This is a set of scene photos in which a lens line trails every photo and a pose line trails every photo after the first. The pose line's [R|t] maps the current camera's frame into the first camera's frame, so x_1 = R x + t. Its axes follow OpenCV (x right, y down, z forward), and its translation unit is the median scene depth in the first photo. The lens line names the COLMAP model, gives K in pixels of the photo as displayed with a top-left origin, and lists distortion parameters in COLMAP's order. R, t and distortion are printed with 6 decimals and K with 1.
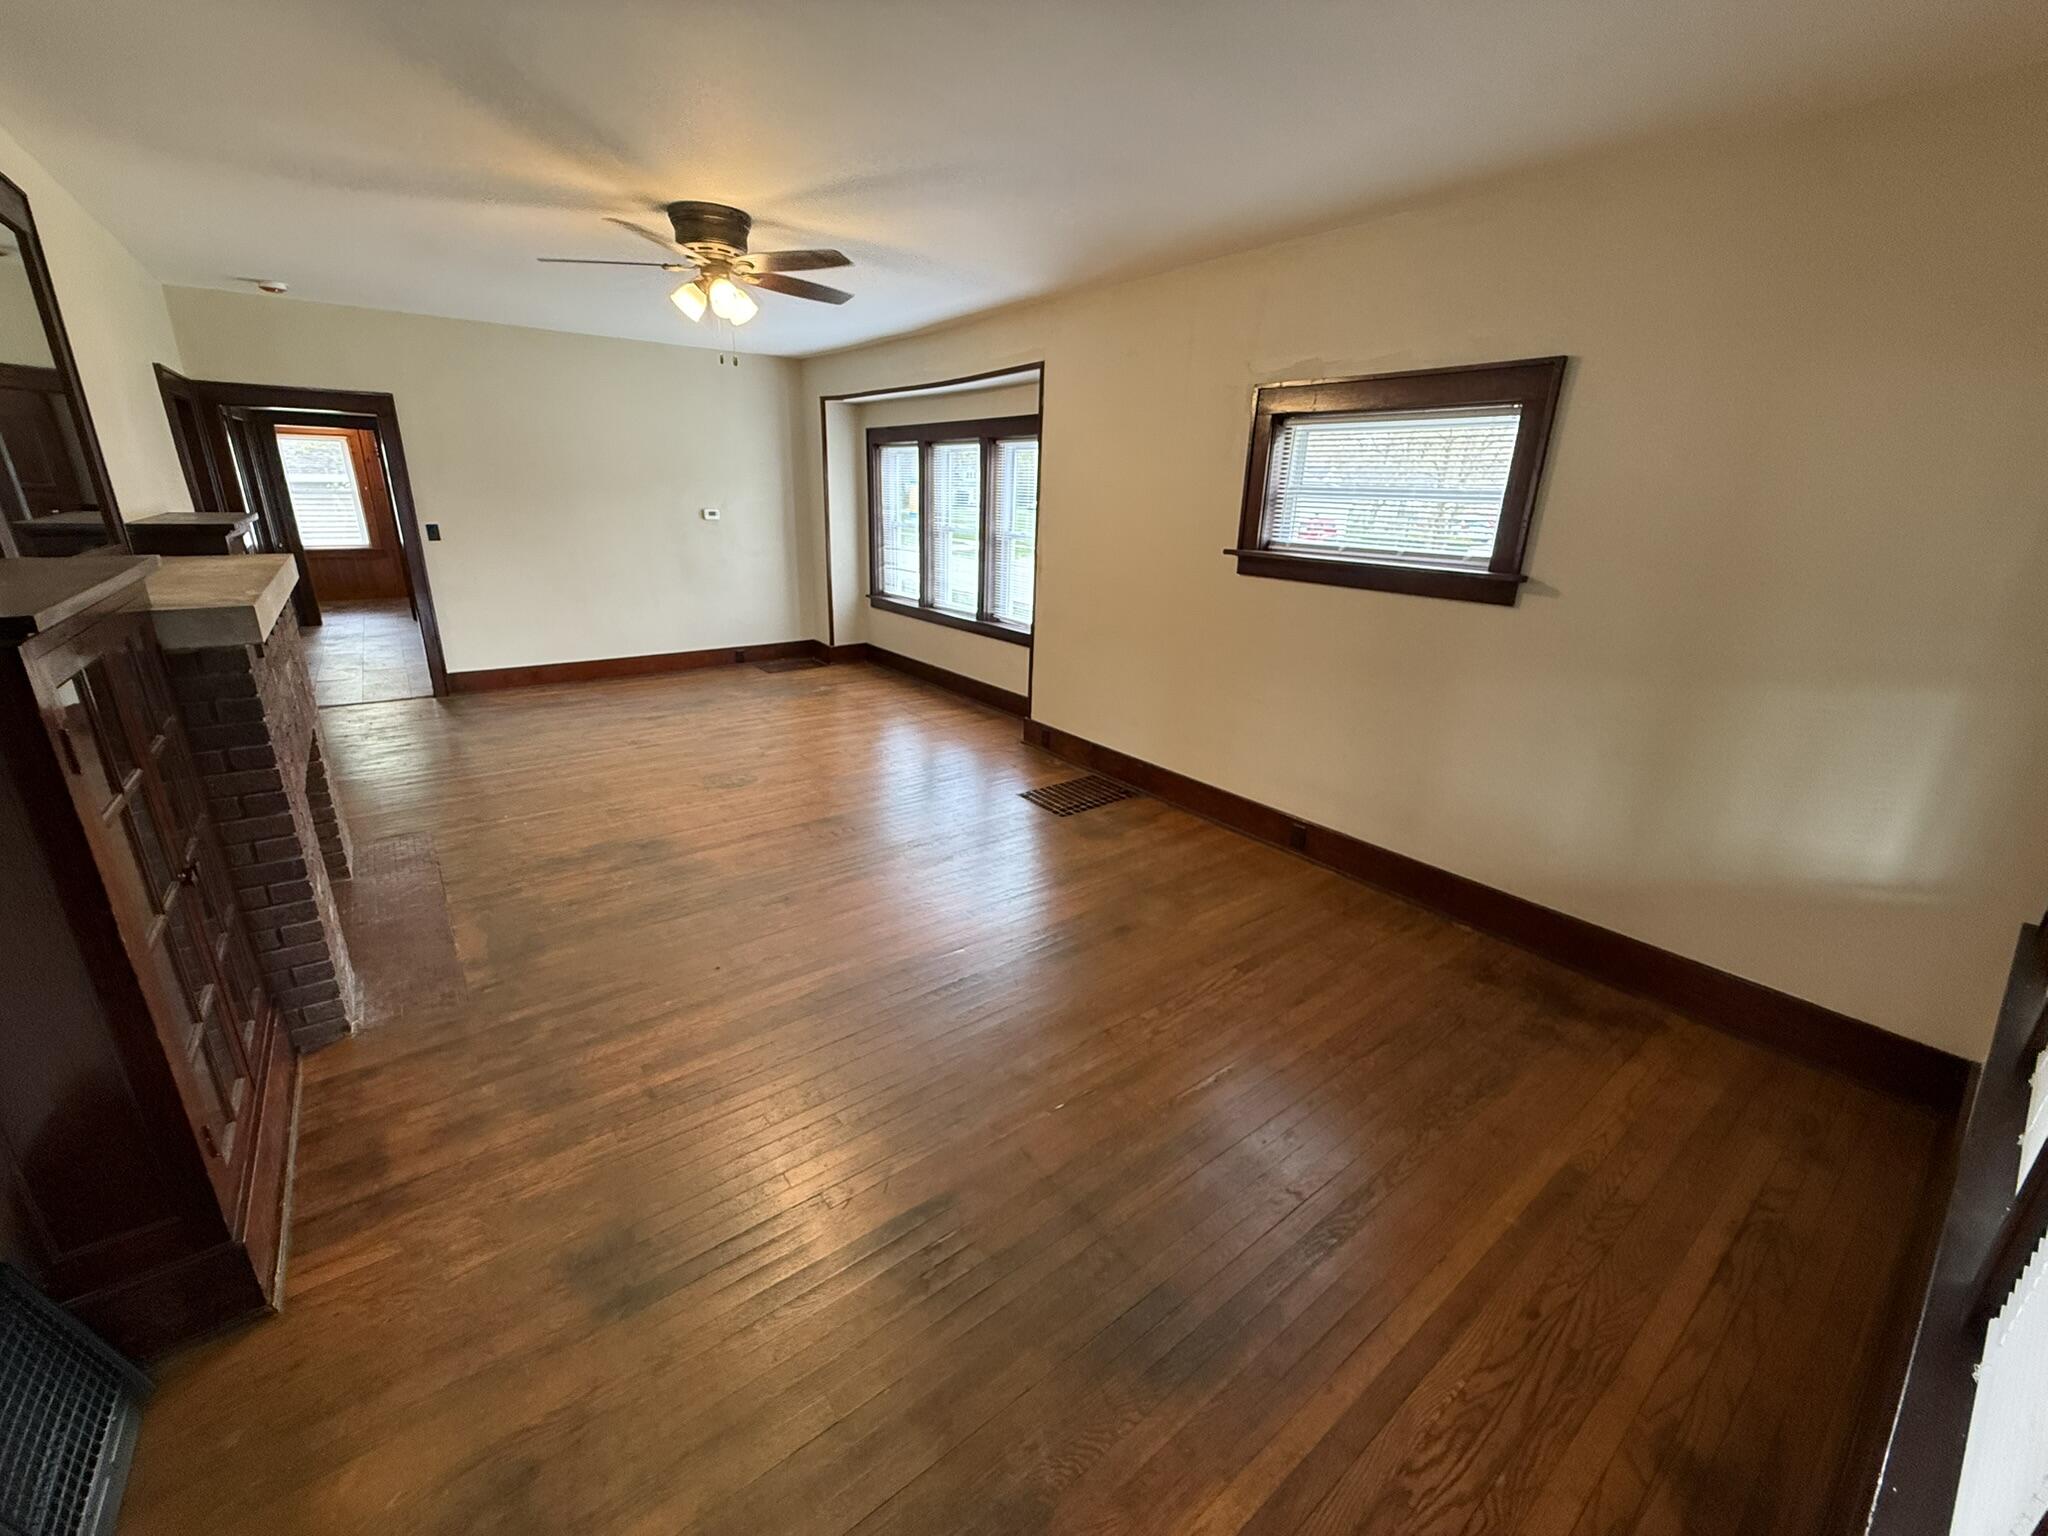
lens RADIAL K [[815.9, 0, 1013.7], [0, 815.9, 761.1], [0, 0, 1]] dist [0.001211, -0.000411]
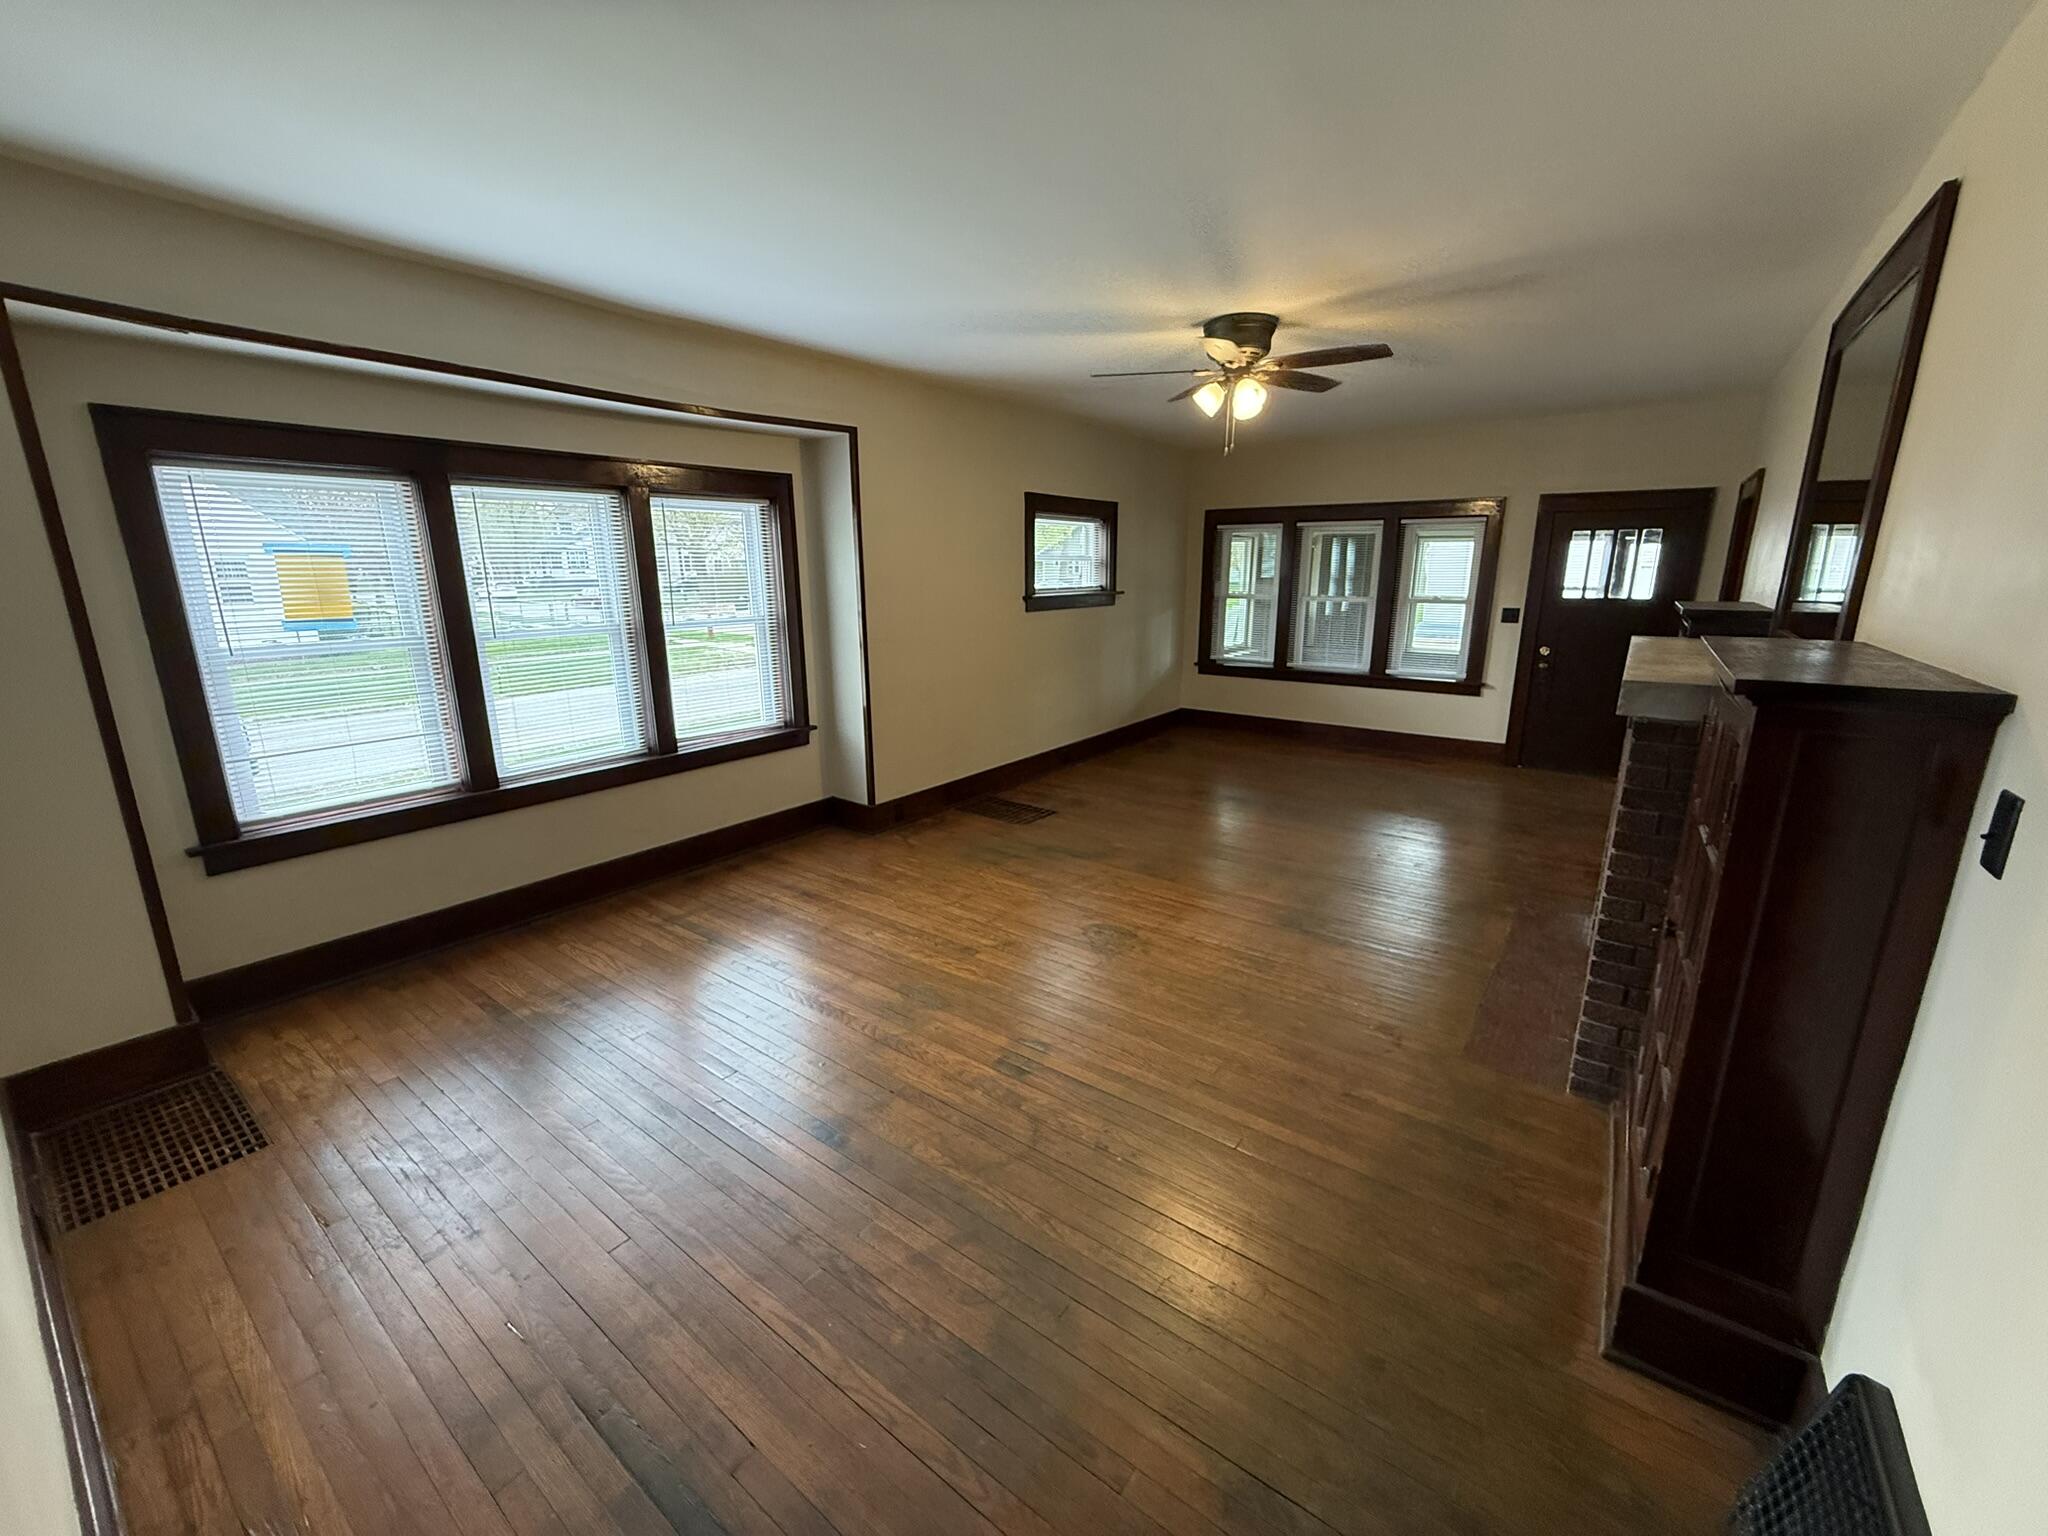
lens RADIAL K [[815.9, 0, 1013.7], [0, 815.9, 761.1], [0, 0, 1]] dist [0.001211, -0.000411]
pose [[-0.271192, -0.249440, 0.929642, -0.974759], [0.303359, 0.894463, 0.328496, -0.395610], [-0.913470, 0.371101, -0.166902, 1.120955]]
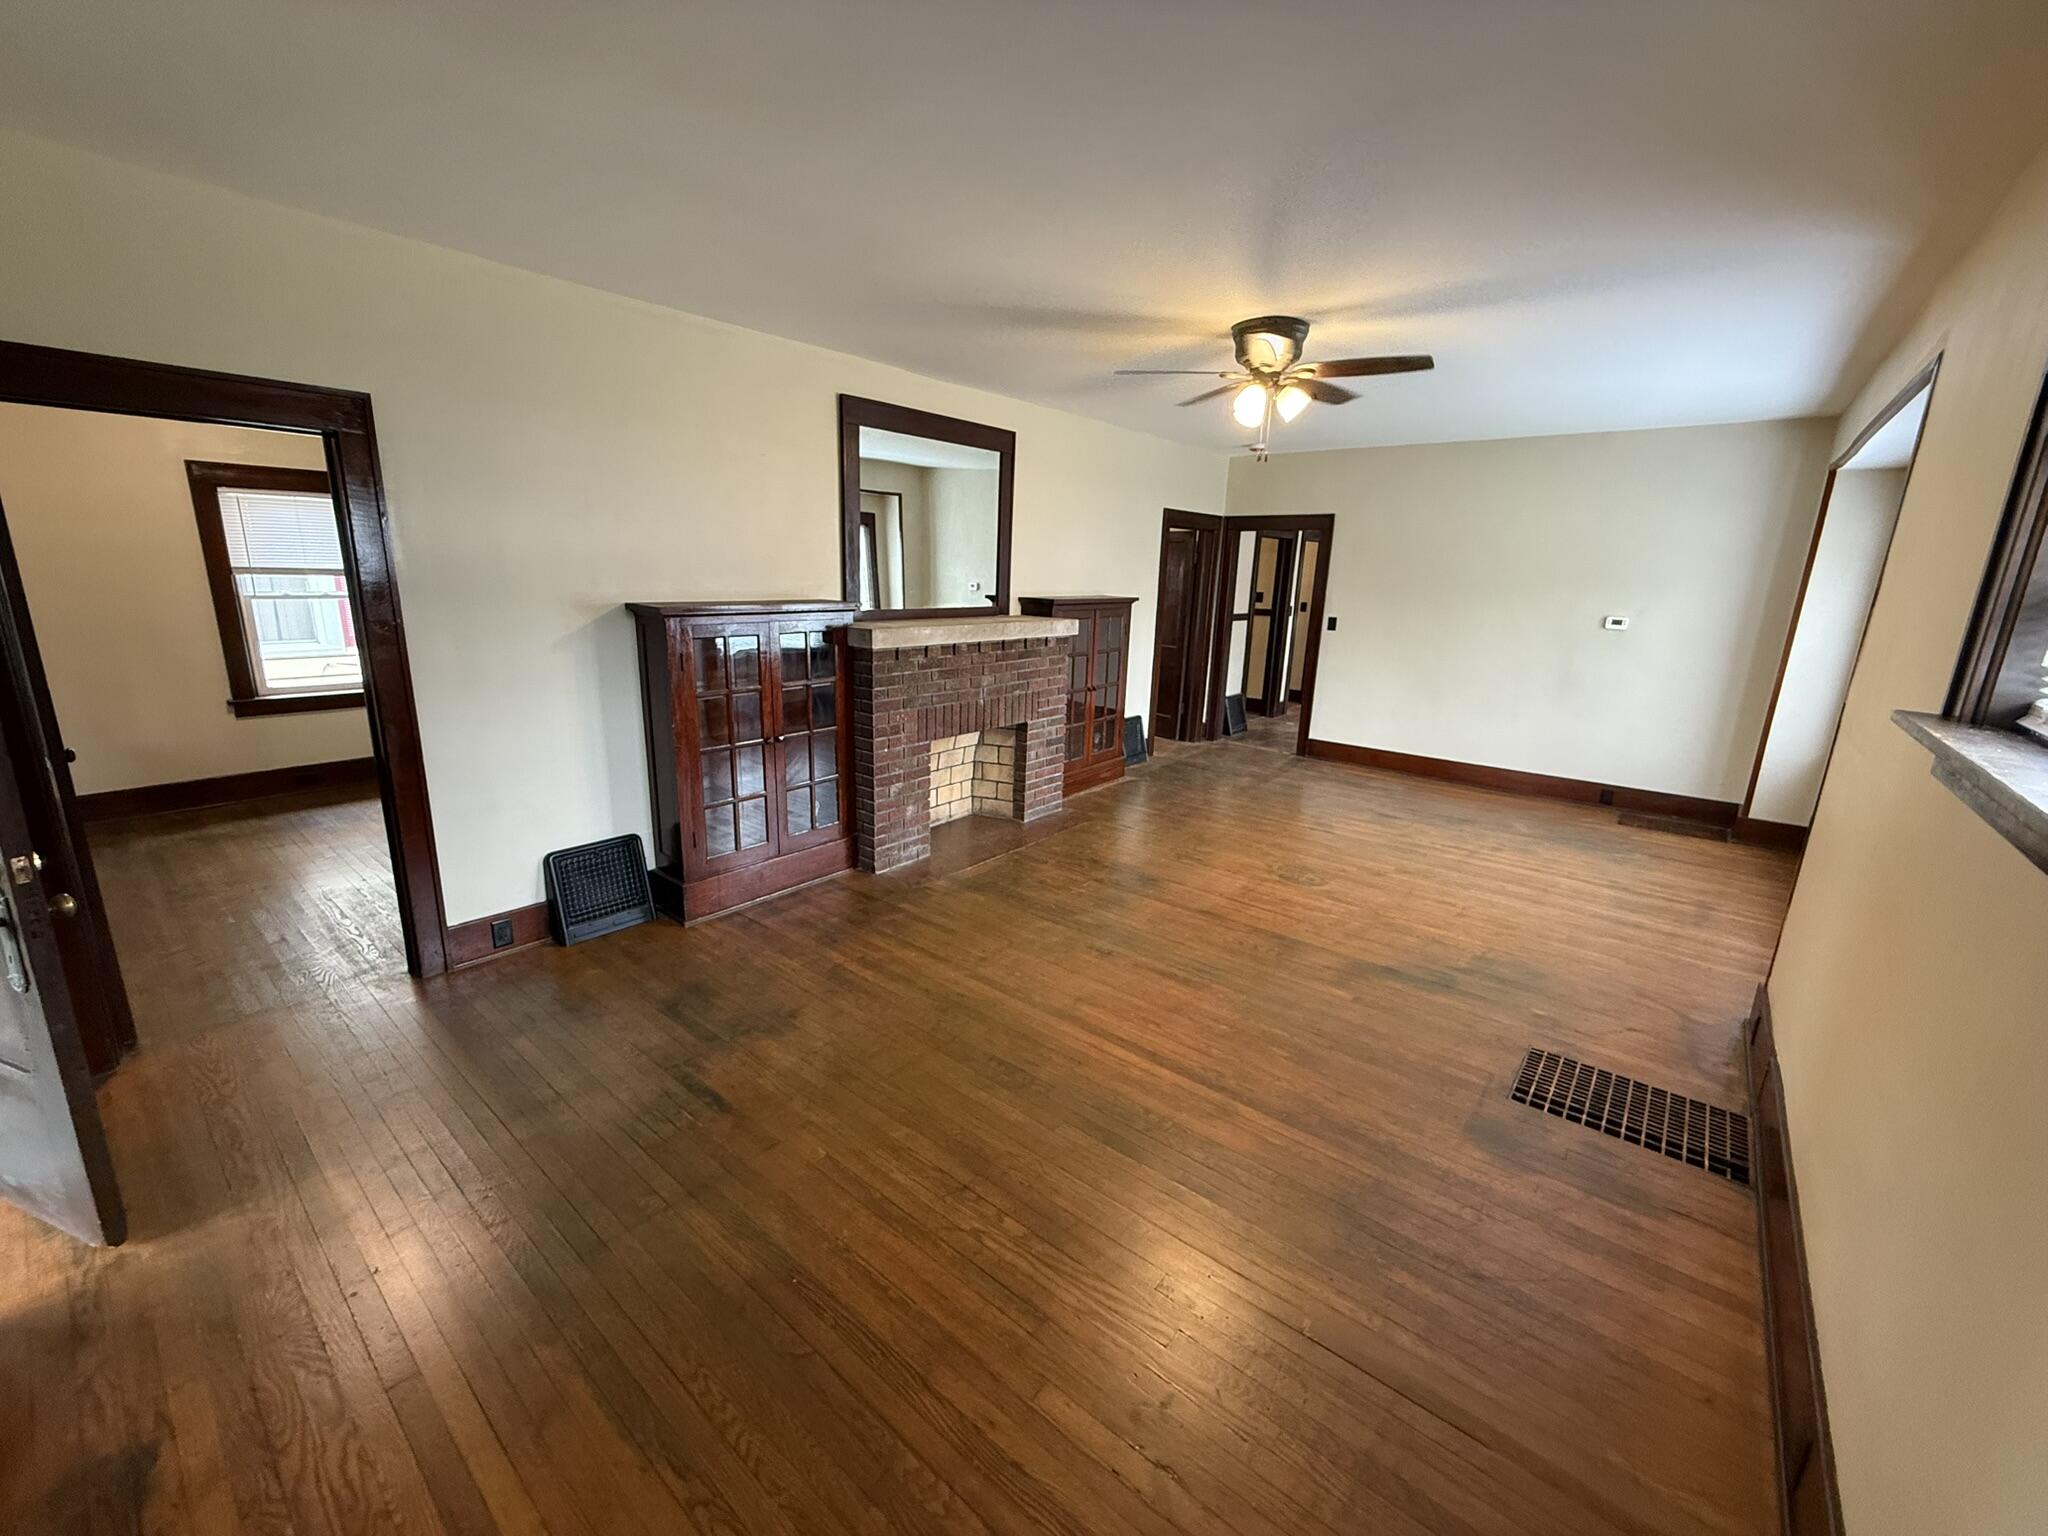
lens RADIAL K [[814.2, 0, 1024.0], [0, 814.2, 768.0], [0, 0, 1]] dist [0.003654, 0.000328]
pose [[0.227941, 0.213838, -0.949903, 0.455737], [-0.329939, 0.934831, 0.131272, -0.111259], [0.916070, 0.283487, 0.283640, 0.379194]]
